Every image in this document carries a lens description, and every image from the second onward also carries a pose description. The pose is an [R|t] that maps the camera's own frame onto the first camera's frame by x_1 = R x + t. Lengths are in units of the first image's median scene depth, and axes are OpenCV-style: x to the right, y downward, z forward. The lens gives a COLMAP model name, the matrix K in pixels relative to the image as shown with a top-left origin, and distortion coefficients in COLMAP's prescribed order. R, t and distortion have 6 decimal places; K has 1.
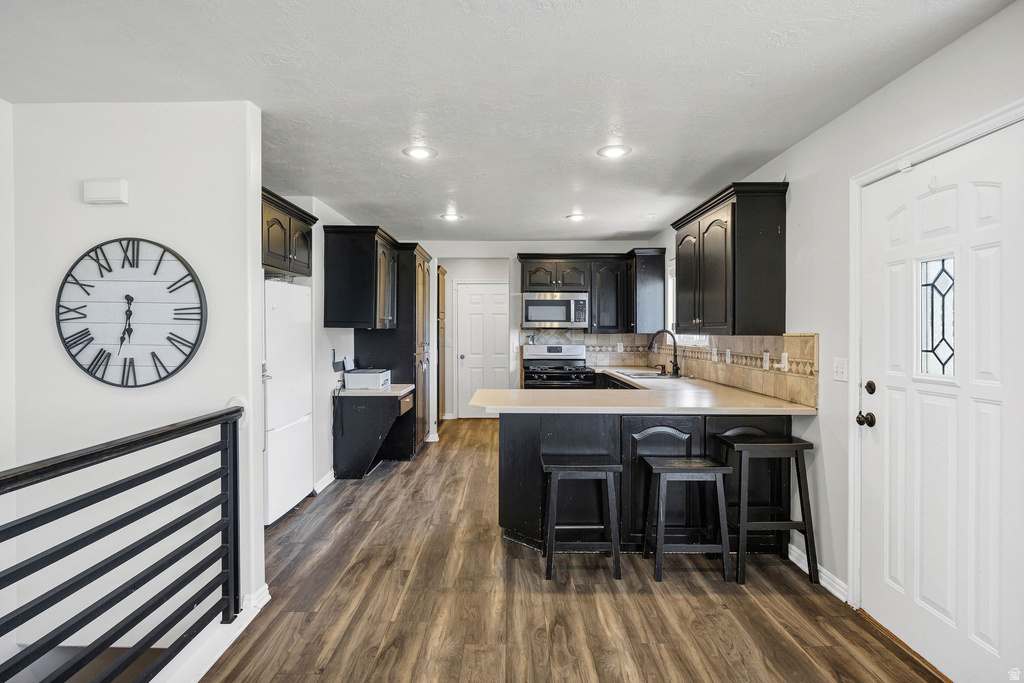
lens RADIAL K [[551.6, 0, 490.6], [0, 551.6, 336.1], [0, 0, 1]] dist [-0.013035, 0.001556]
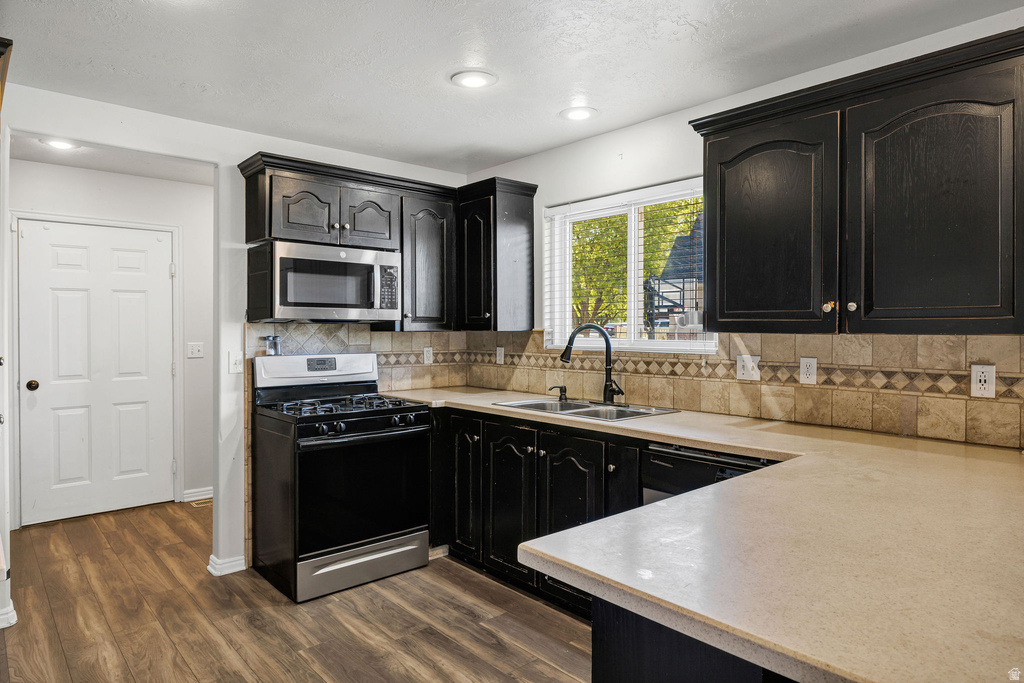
lens RADIAL K [[632.8, 0, 513.1], [0, 632.8, 332.0], [0, 0, 1]] dist [-0.001112, 0.002969]
pose [[0.731280, -0.006265, 0.682049, -0.285100], [0.006898, 0.999975, 0.001790, -0.008451], [-0.682042, 0.003396, 0.731305, 0.923544]]
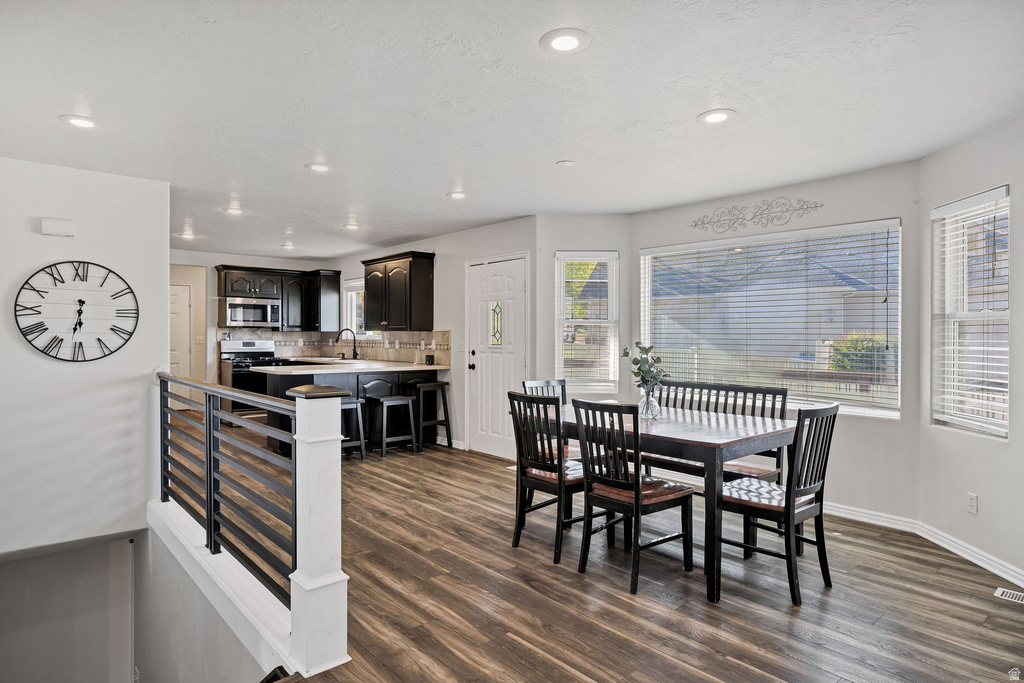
lens RADIAL K [[605.1, 0, 516.9], [0, 605.1, 338.0], [0, 0, 1]] dist [0.006074, -0.000366]
pose [[0.735412, -0.000881, 0.677620, -0.711468], [0.002516, 0.999996, -0.001430, 0.027290], [-0.677616, 0.002757, 0.735411, -0.793191]]
